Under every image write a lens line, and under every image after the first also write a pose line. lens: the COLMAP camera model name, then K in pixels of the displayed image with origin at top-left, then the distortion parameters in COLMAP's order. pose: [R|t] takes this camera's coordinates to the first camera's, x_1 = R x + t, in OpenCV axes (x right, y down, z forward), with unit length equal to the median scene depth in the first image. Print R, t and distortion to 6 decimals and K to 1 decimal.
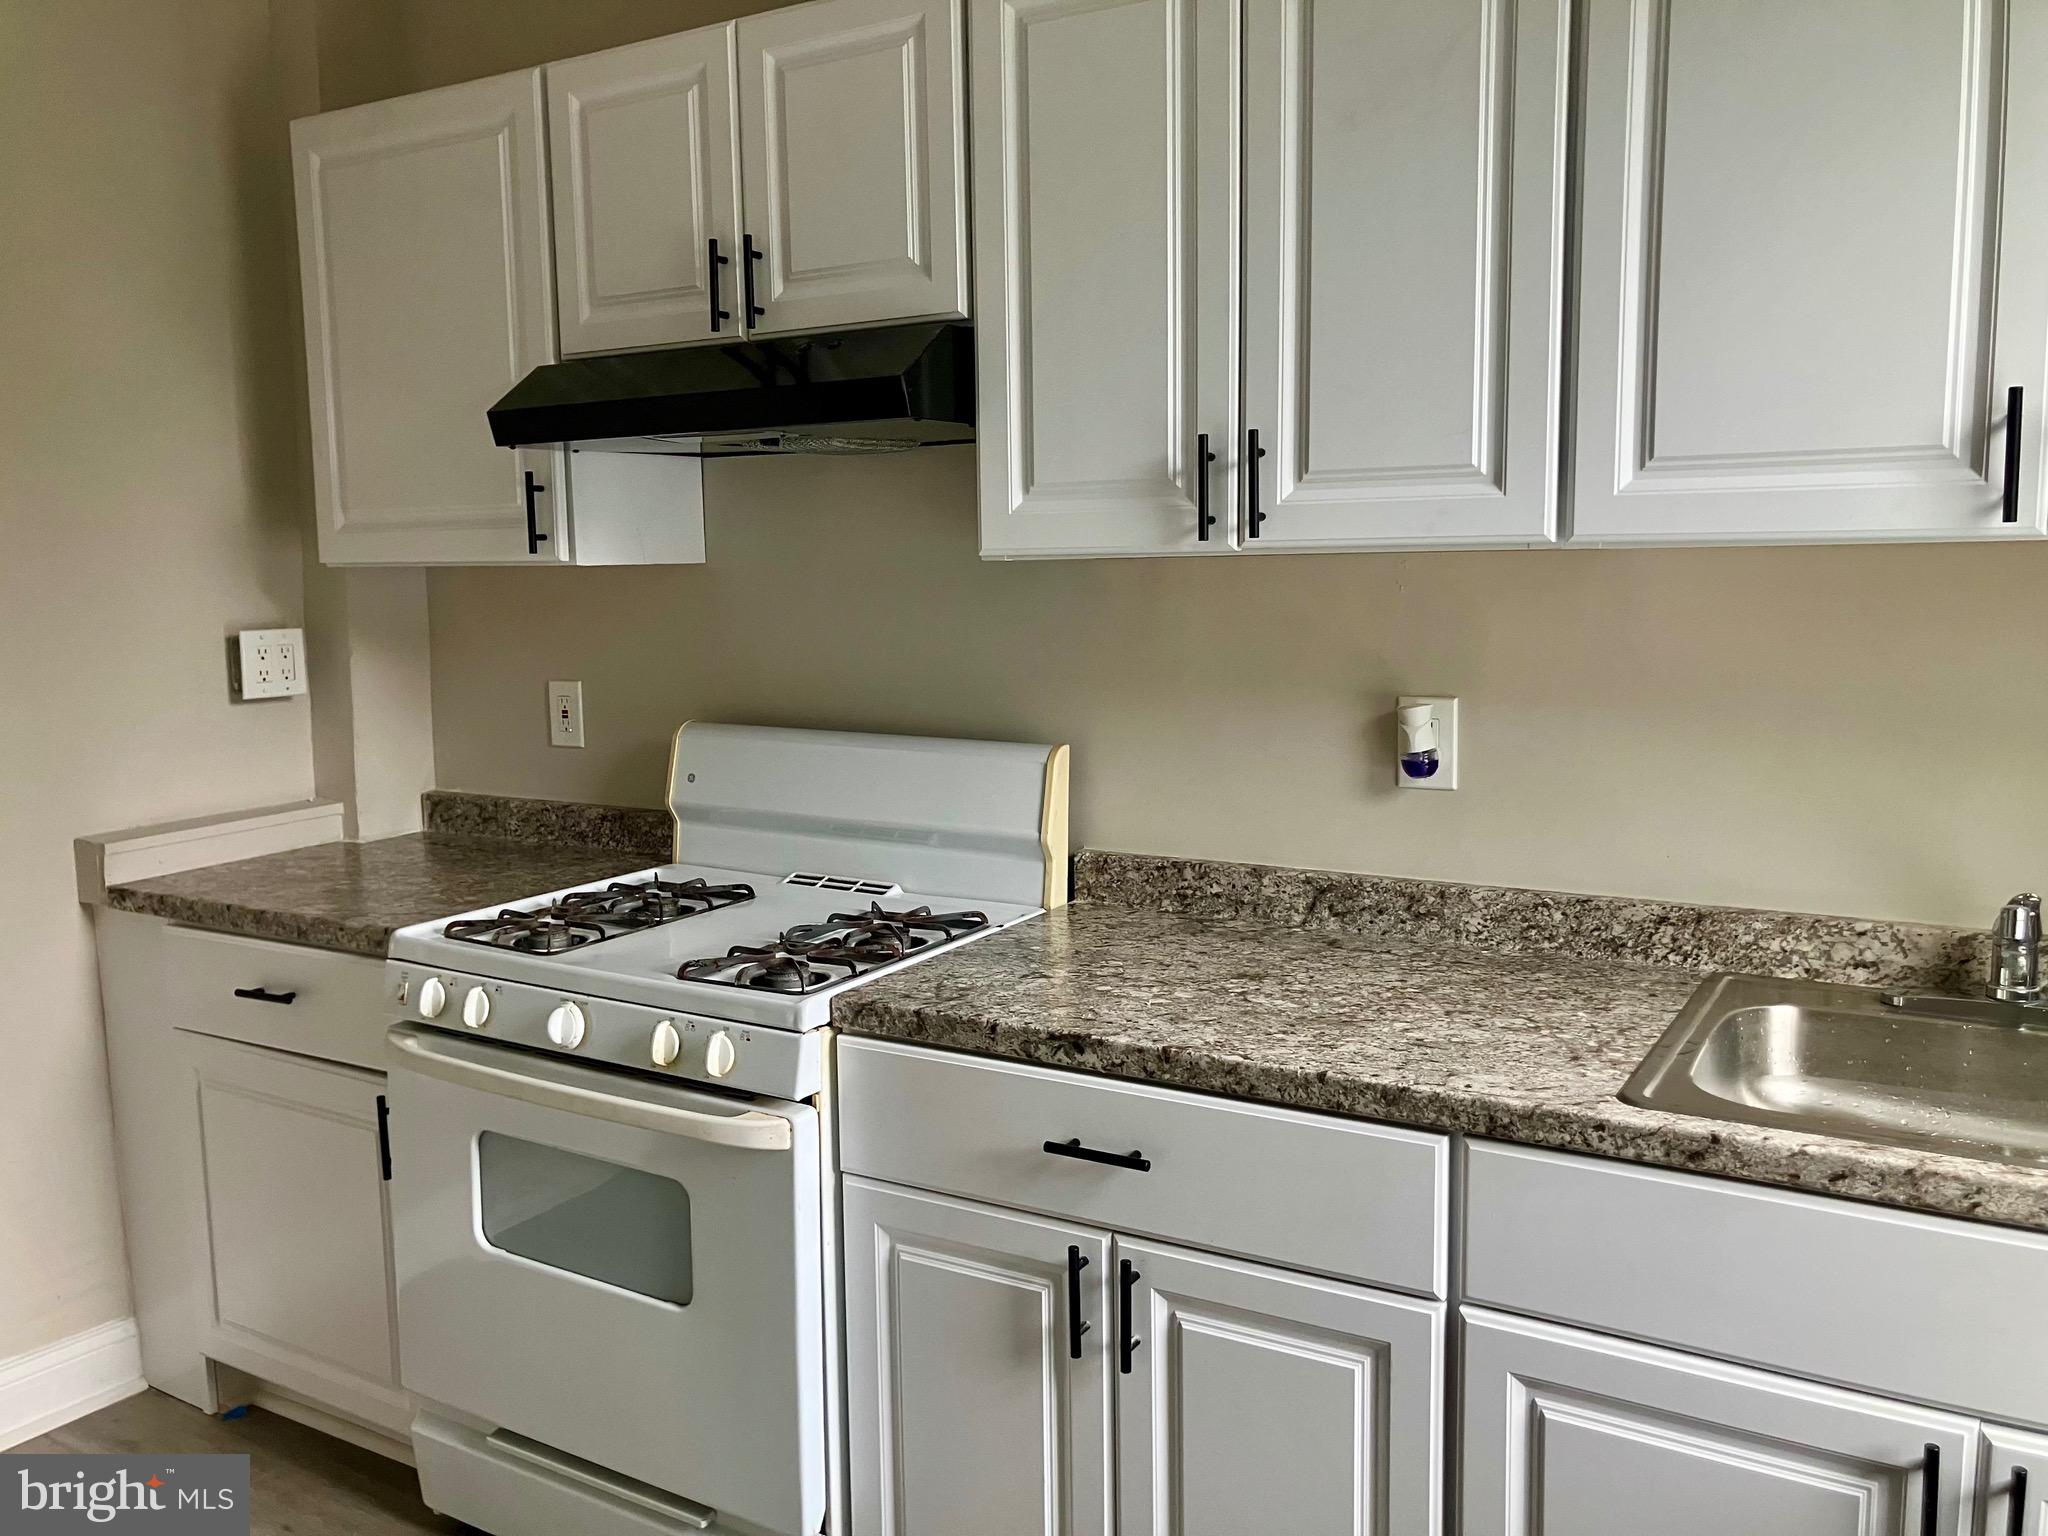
lens RADIAL K [[1701.7, 0, 1000.5], [0, 1701.7, 750.4], [0, 0, 1]] dist [0.034342, -0.048010]
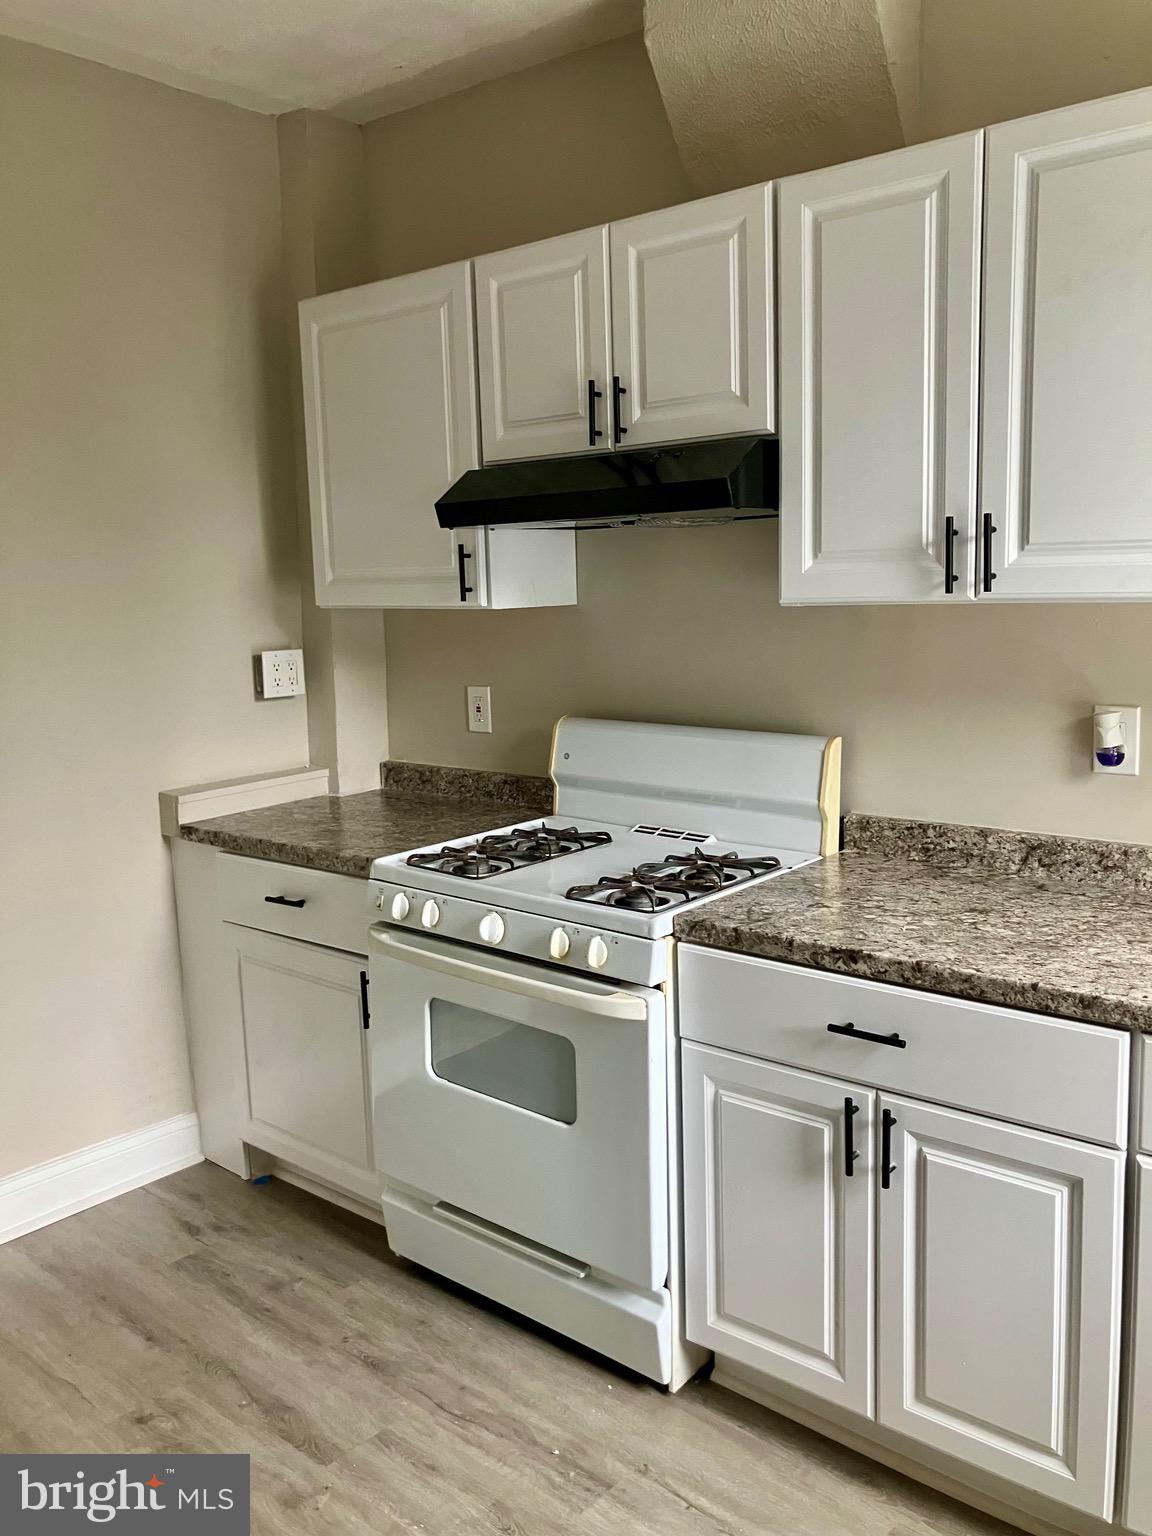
lens RADIAL K [[1276.2, 0, 572.8], [0, 1276.2, 751.3], [0, 0, 1]] dist [0.034342, -0.048010]
pose [[0.988466, 0.010059, -0.151108, -0.021320], [-0.006498, 0.999690, 0.024039, -0.017622], [0.151303, -0.022780, 0.988225, -0.065821]]
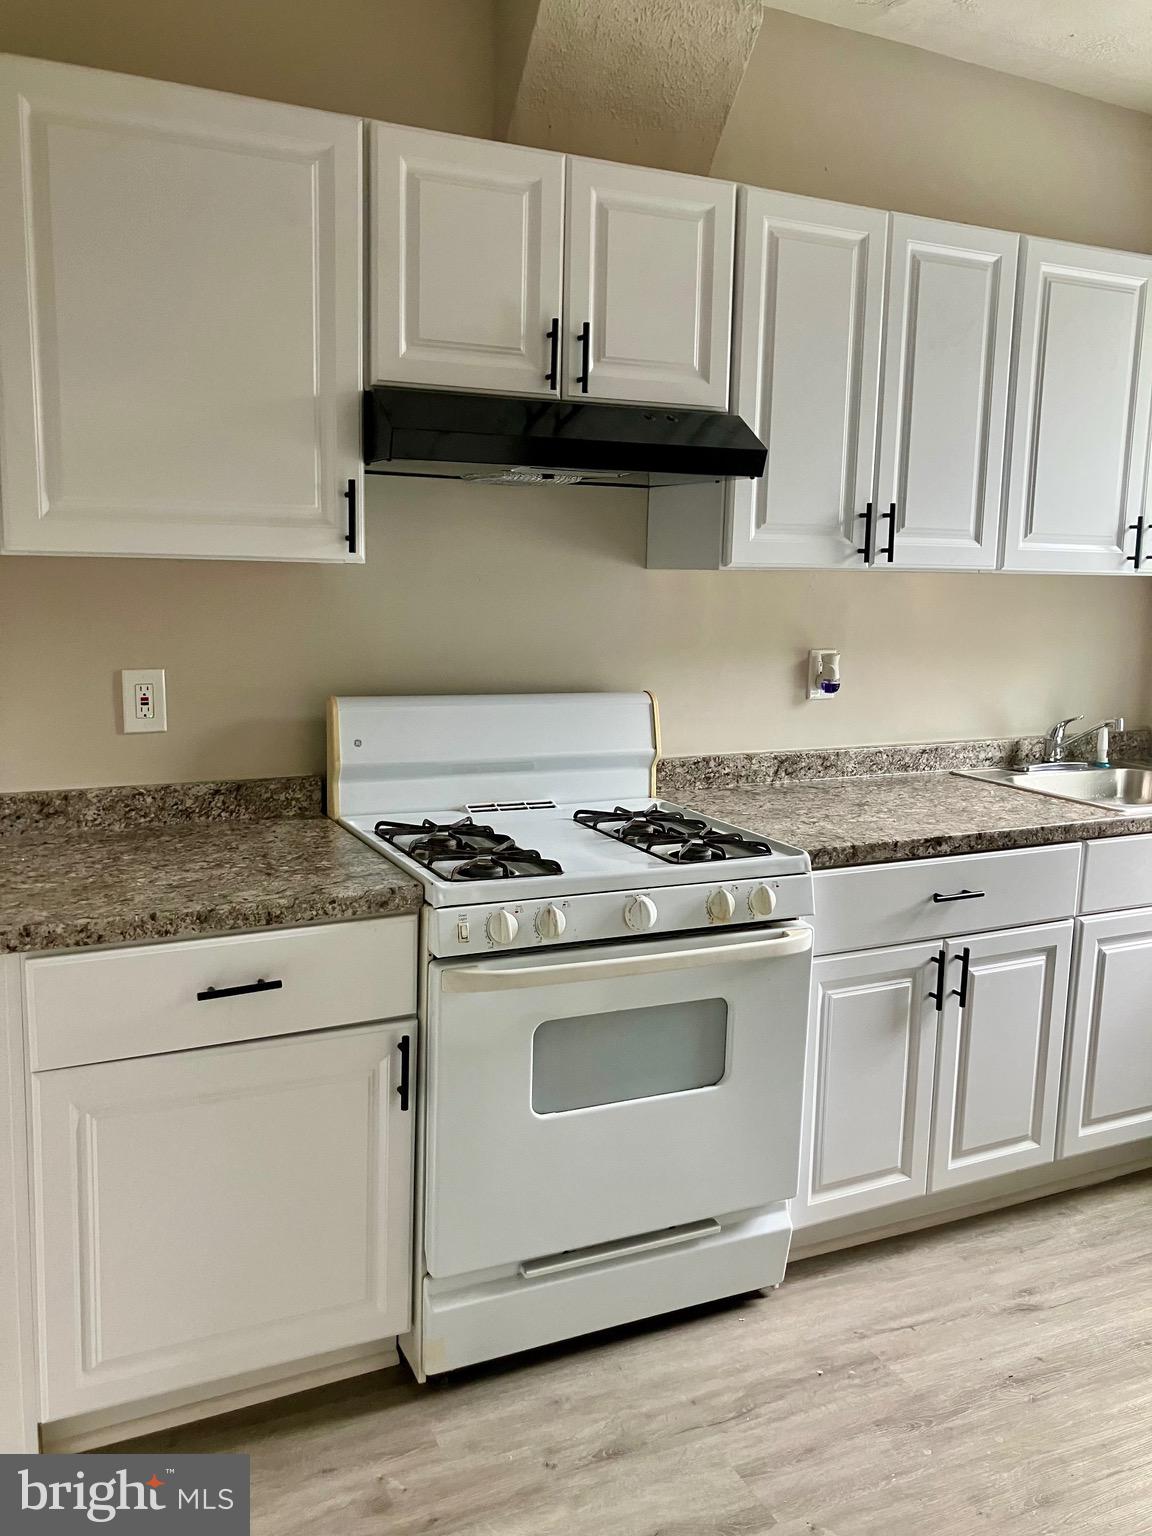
lens RADIAL K [[1276.2, 0, 566.3], [0, 1276.2, 763.5], [0, 0, 1]] dist [0.034342, -0.048010]
pose [[0.528928, -0.106339, 0.841978, -1.104925], [0.069105, 0.994221, 0.082155, -0.042802], [-0.845849, 0.014731, 0.533220, 0.508611]]
